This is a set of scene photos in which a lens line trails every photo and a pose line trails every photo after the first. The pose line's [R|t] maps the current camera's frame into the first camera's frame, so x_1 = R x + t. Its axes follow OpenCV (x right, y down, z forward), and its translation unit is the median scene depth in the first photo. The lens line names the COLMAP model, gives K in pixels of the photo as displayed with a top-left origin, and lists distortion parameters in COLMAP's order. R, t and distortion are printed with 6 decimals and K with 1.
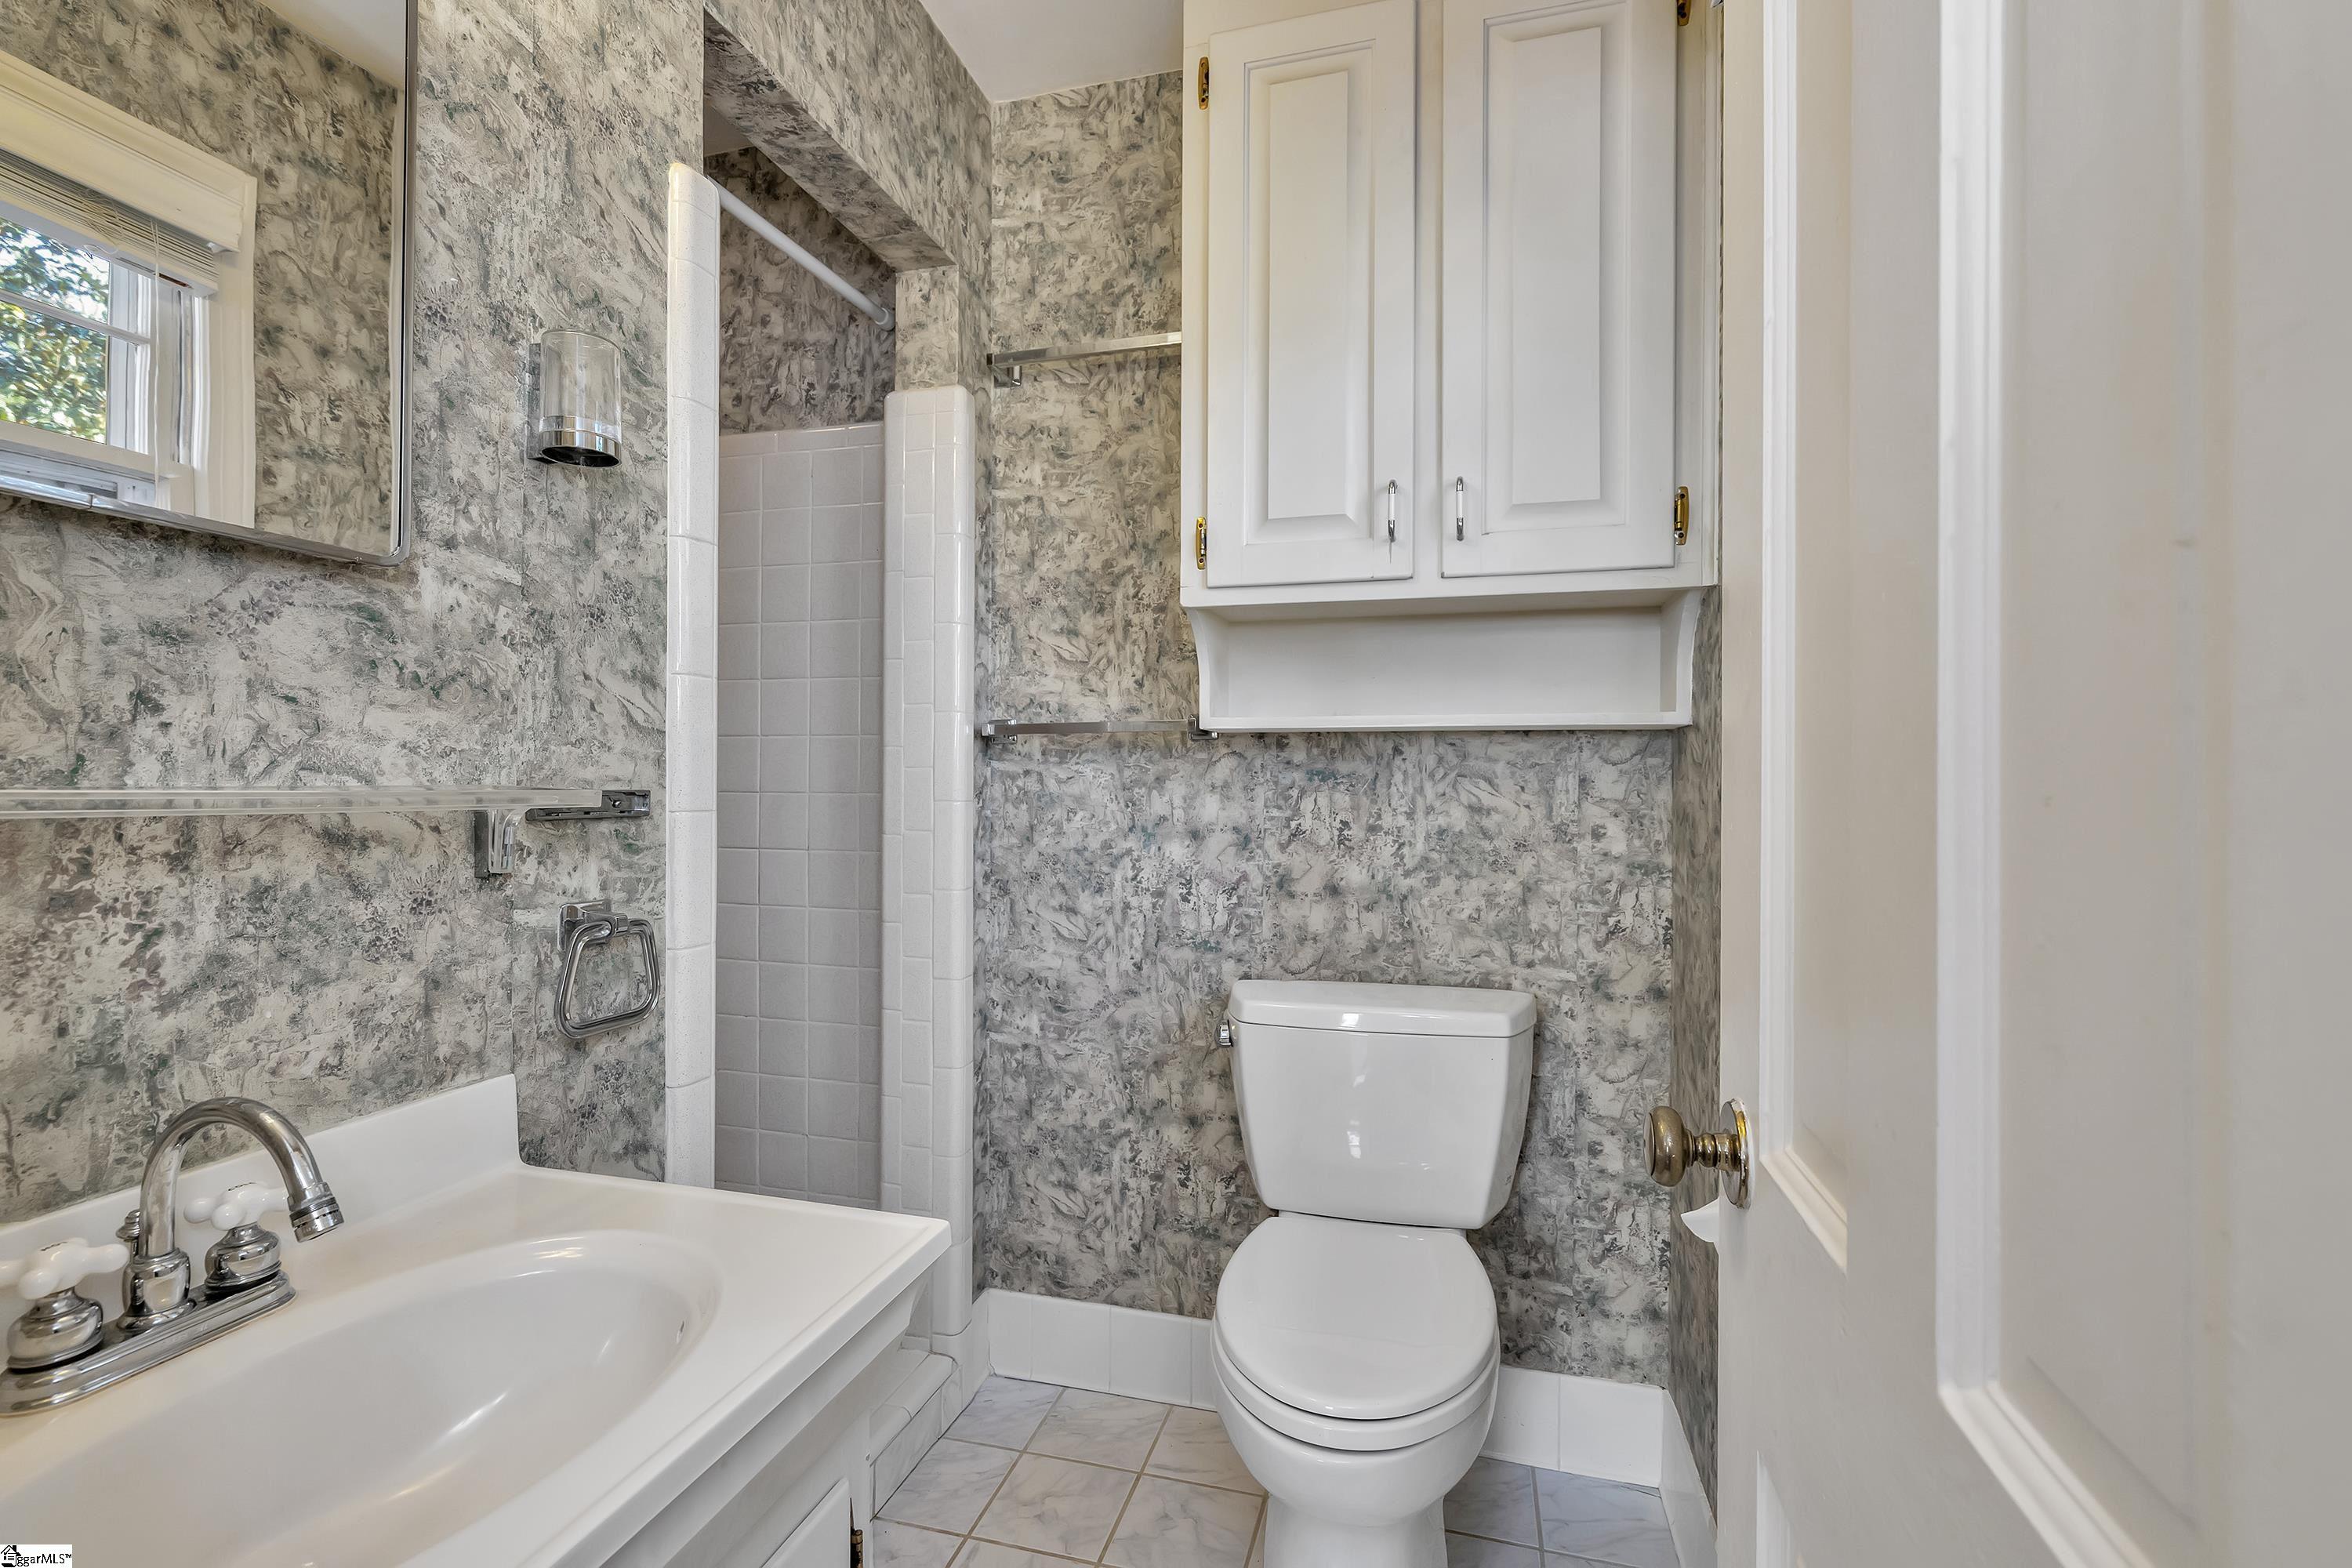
lens RADIAL K [[1044.1, 0, 1178.2], [0, 1044.1, 780.8], [0, 0, 1]] dist [-0.000945, 0.000780]
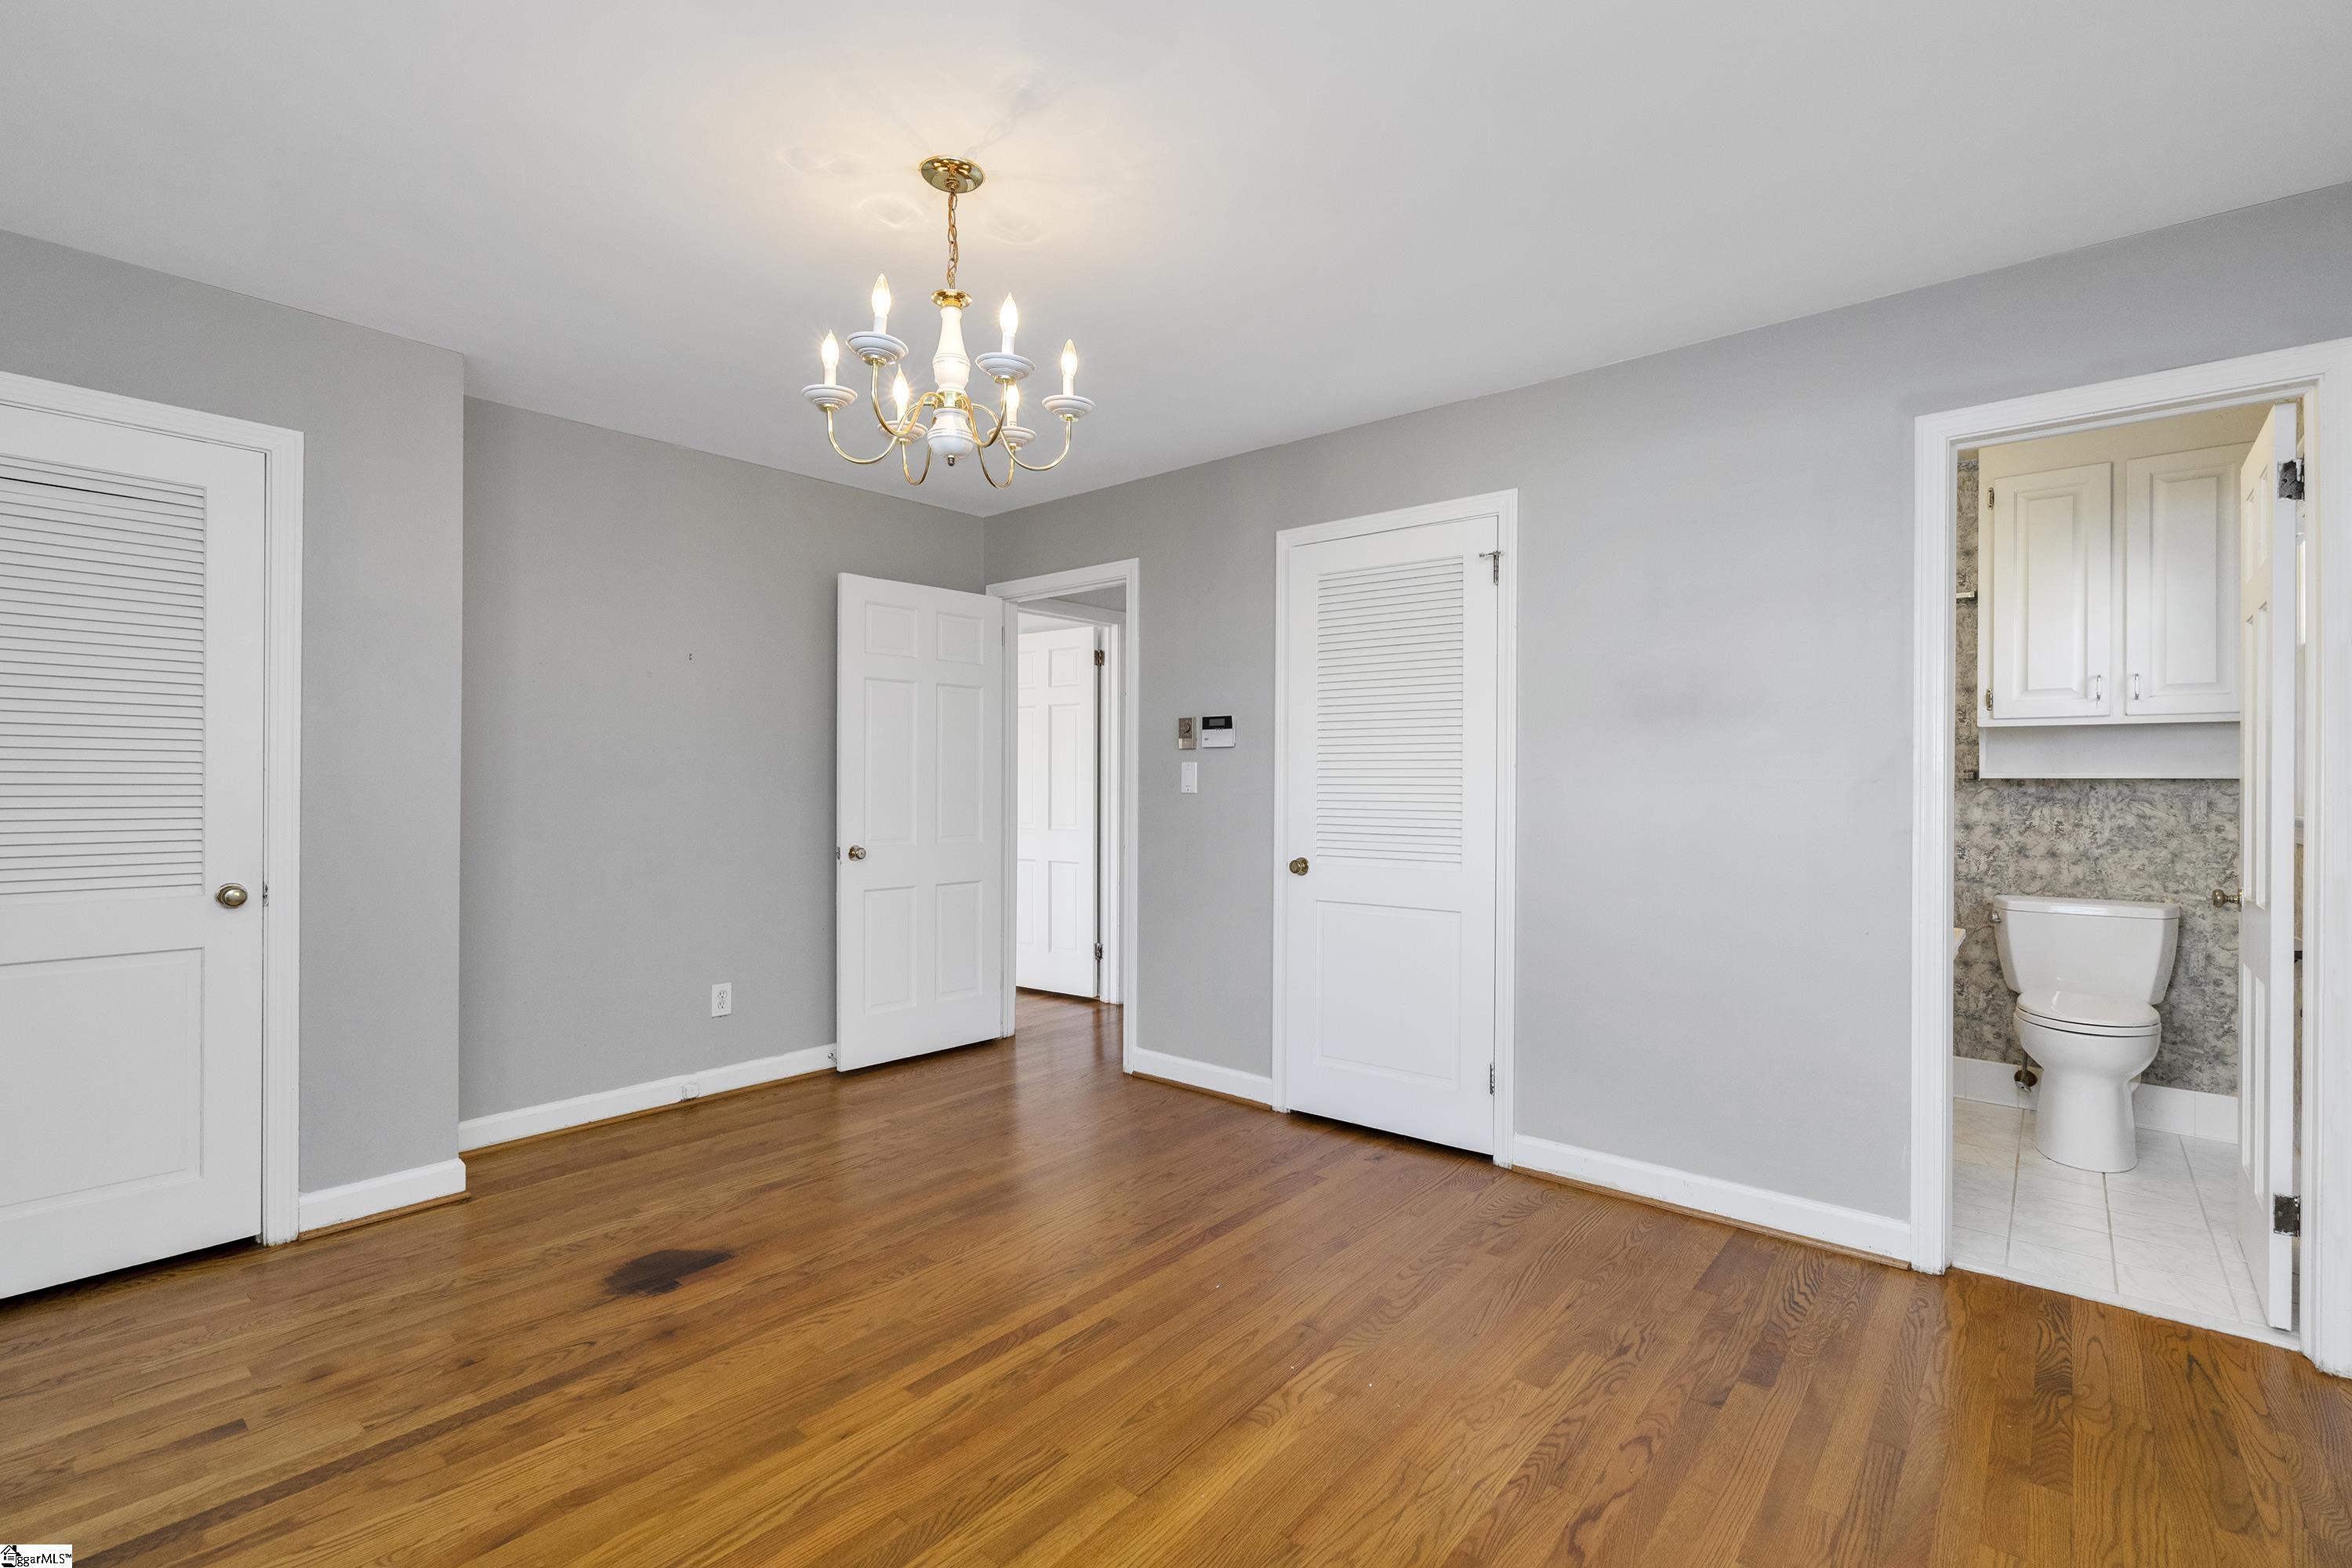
lens RADIAL K [[1044.1, 0, 1178.2], [0, 1044.1, 780.8], [0, 0, 1]] dist [-0.000945, 0.000780]
pose [[0.905702, -0.000869, -0.423914, -0.569553], [0.000681, 1.000000, -0.000595, -0.044032], [0.423914, 0.000251, 0.905702, -1.689263]]
